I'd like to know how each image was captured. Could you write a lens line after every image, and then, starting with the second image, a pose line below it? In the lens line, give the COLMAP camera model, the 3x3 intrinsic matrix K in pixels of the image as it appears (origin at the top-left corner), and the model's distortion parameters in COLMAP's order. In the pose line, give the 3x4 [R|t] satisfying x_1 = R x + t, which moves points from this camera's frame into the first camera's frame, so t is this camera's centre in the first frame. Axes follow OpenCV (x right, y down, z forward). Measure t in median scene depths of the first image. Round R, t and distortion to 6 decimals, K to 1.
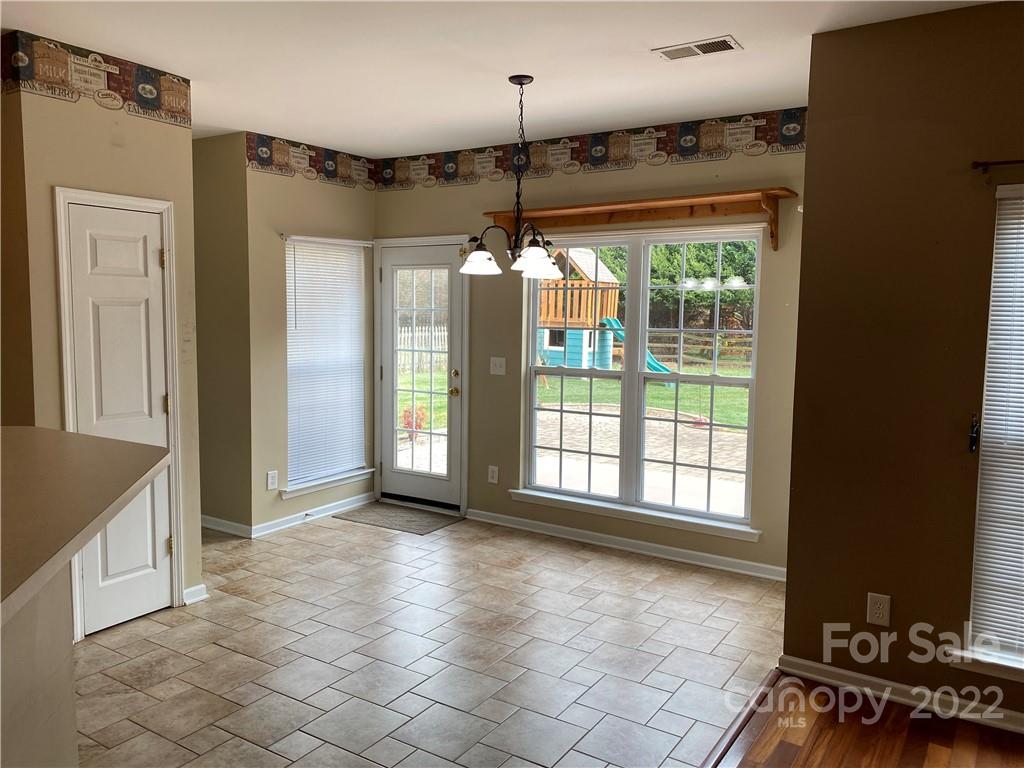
lens RADIAL K [[822.3, 0, 512.8], [0, 822.3, 401.2], [0, 0, 1]] dist [0.016858, -0.009054]
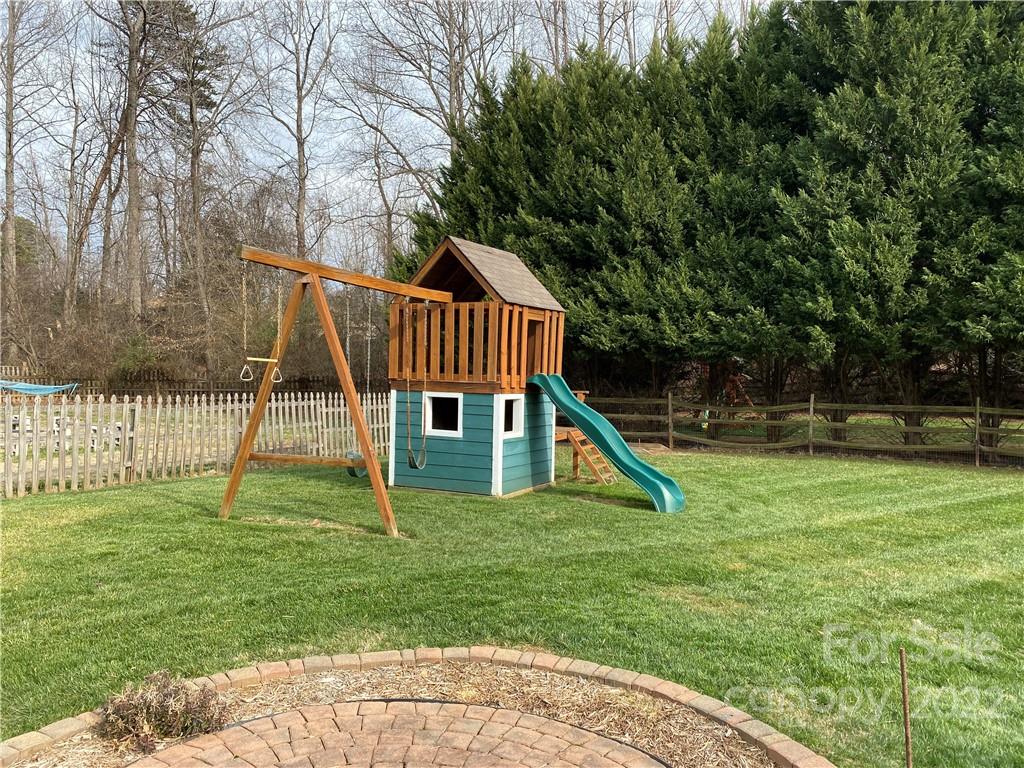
lens RADIAL K [[822.3, 0, 512.8], [0, 822.3, 401.2], [0, 0, 1]] dist [0.016858, -0.009054]
pose [[0.999336, -0.010758, 0.034812, 0.072652], [0.013439, 0.996885, -0.077717, -0.040021], [-0.033867, 0.078134, 0.996367, 0.442480]]
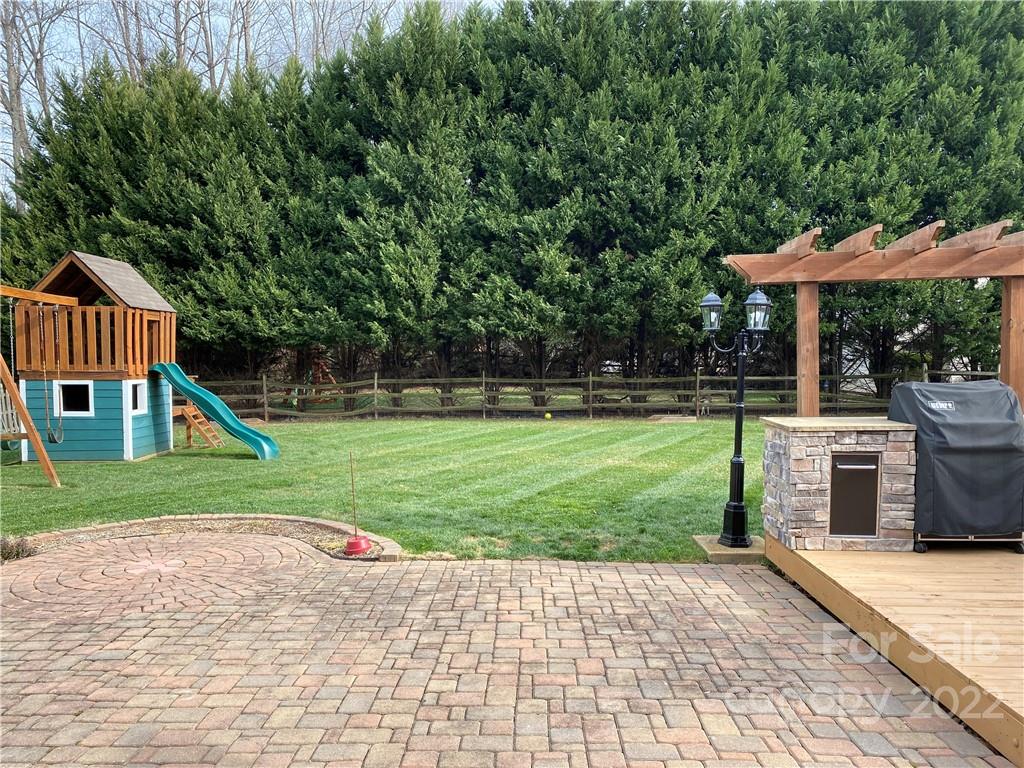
lens RADIAL K [[822.3, 0, 512.8], [0, 822.3, 401.2], [0, 0, 1]] dist [0.016858, -0.009054]
pose [[0.867008, -0.057096, 0.495012, 0.027482], [0.083375, 0.996031, -0.031145, -0.023790], [-0.491269, 0.068275, 0.868328, 0.259651]]
